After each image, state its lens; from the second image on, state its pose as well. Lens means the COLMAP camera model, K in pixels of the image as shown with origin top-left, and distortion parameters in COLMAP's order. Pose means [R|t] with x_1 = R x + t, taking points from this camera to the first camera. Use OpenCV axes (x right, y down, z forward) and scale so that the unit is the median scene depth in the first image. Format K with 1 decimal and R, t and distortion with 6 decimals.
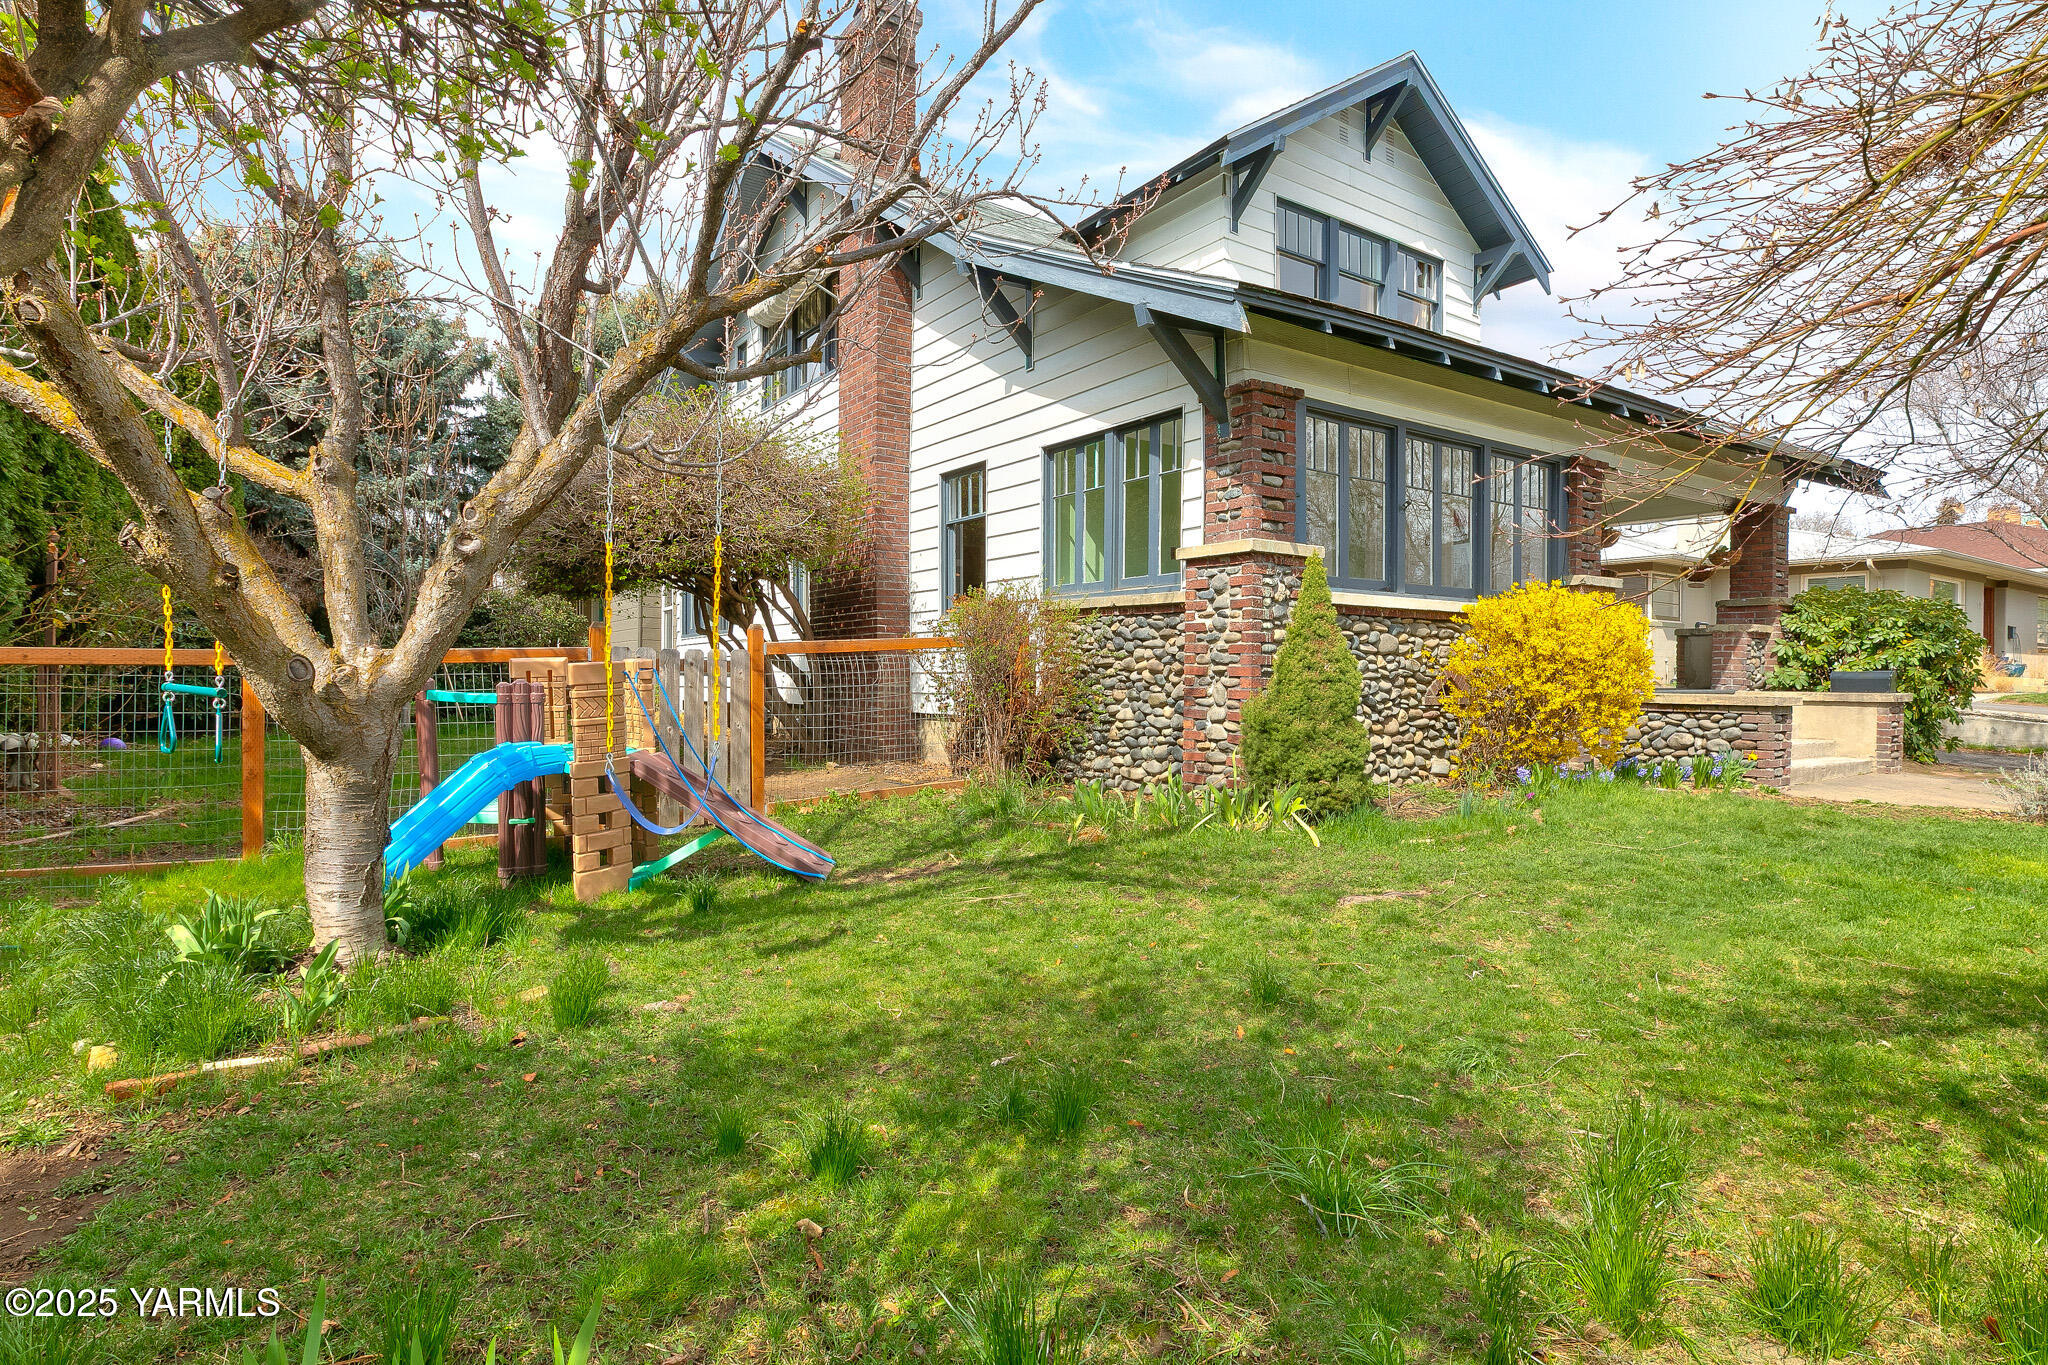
lens RADIAL K [[1061.2, 0, 1021.8], [0, 1061.2, 678.4], [0, 0, 1]] dist [-0.027031, -0.000178]
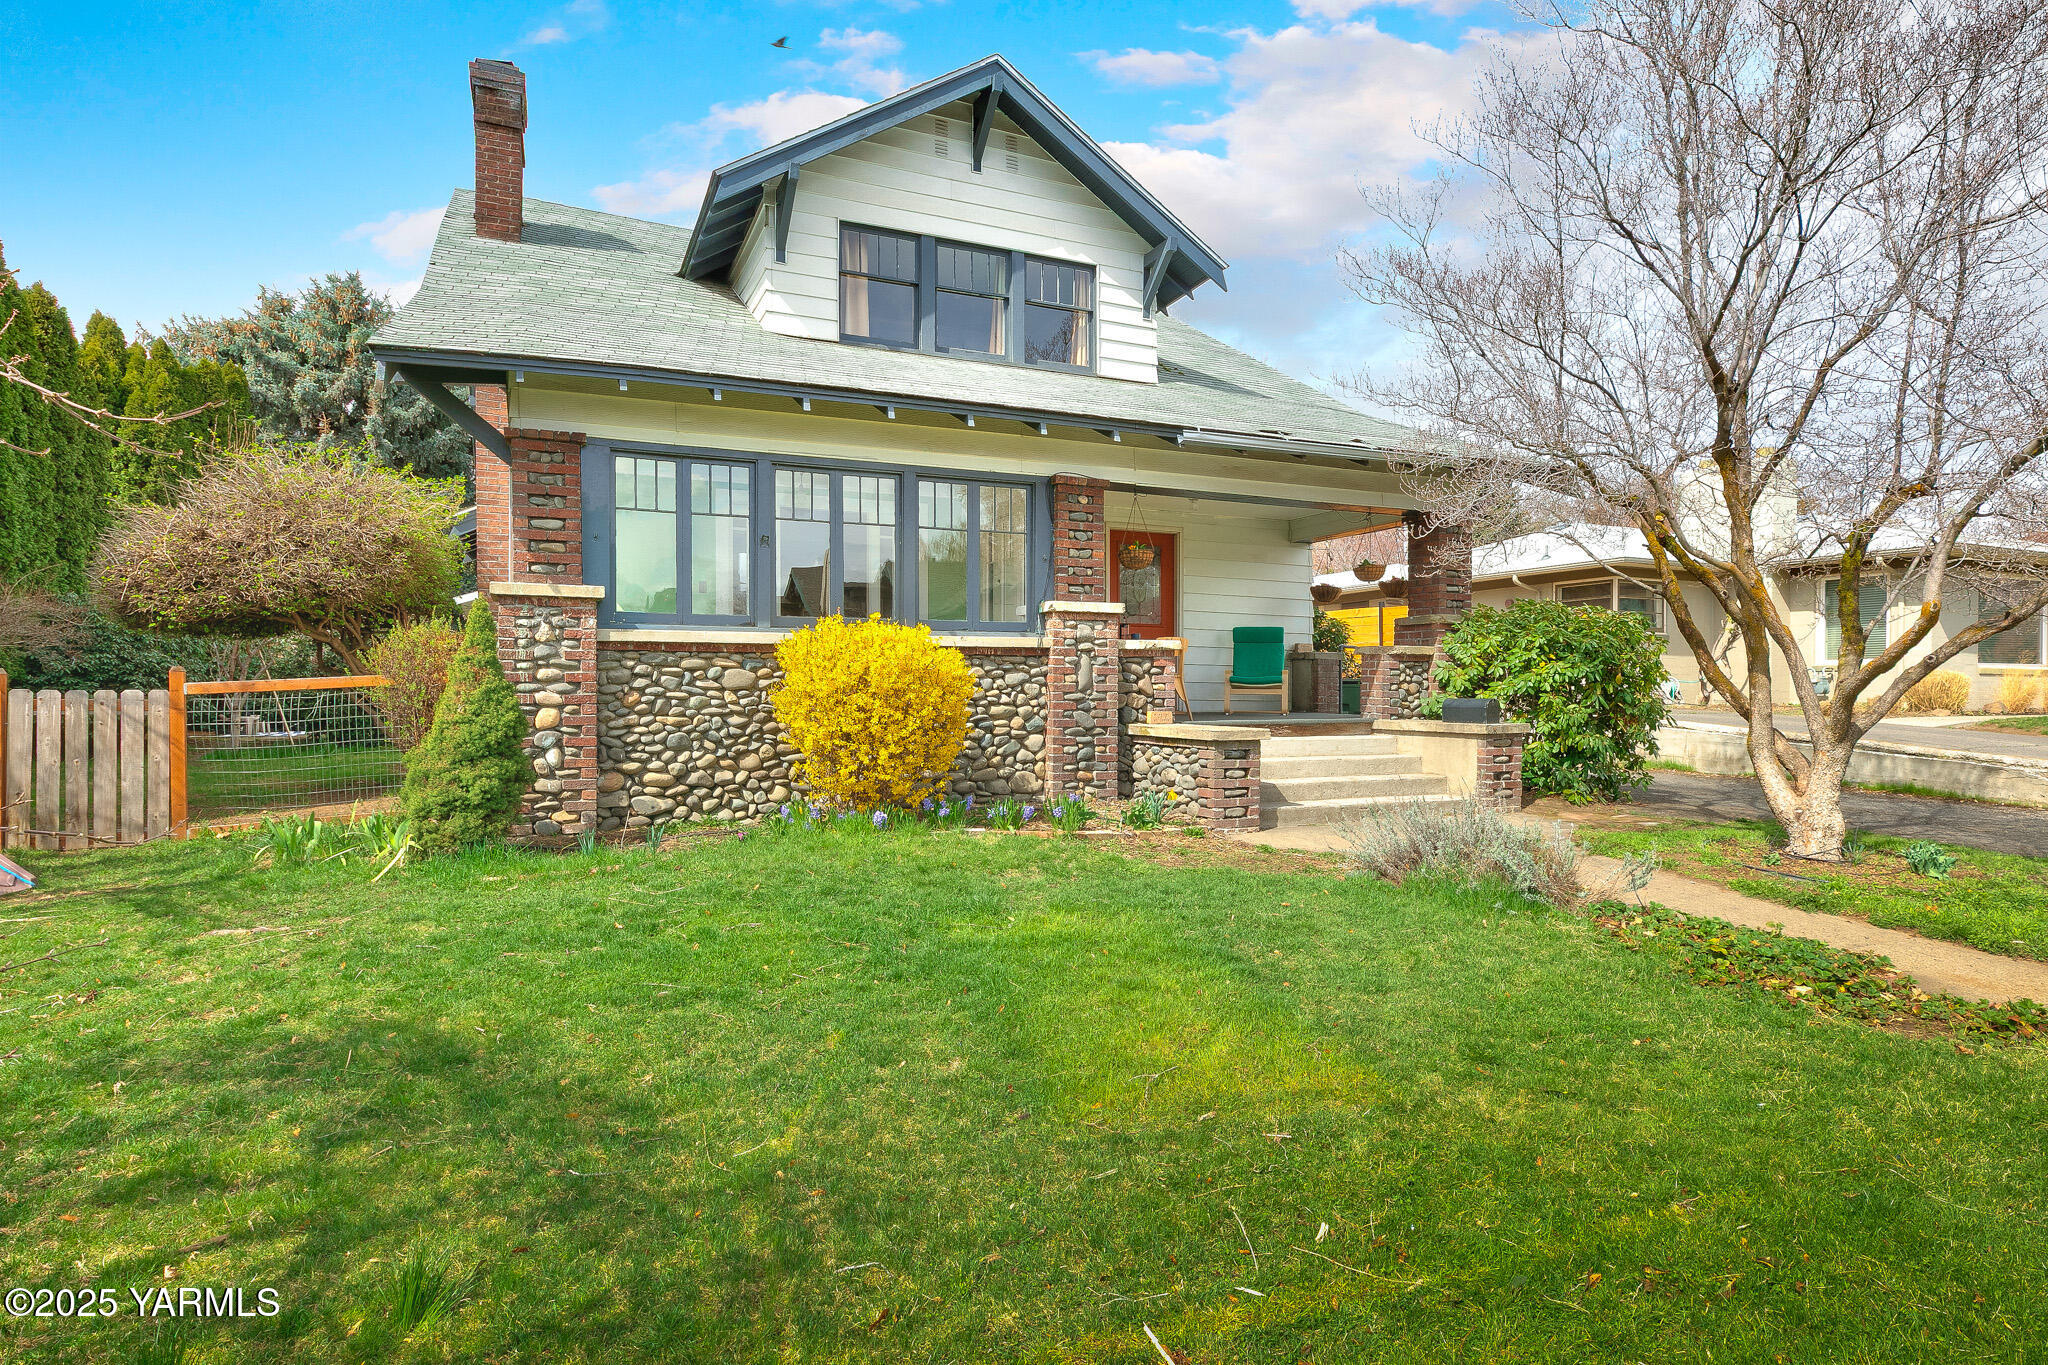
lens RADIAL K [[1113.7, 0, 1027.6], [0, 1113.7, 681.2], [0, 0, 1]] dist [-0.000459, 0.000296]
pose [[0.988052, -0.007849, -0.153919, 0.762917], [0.005820, 0.999890, -0.013631, -0.014417], [0.154009, 0.012572, 0.987989, 0.003589]]
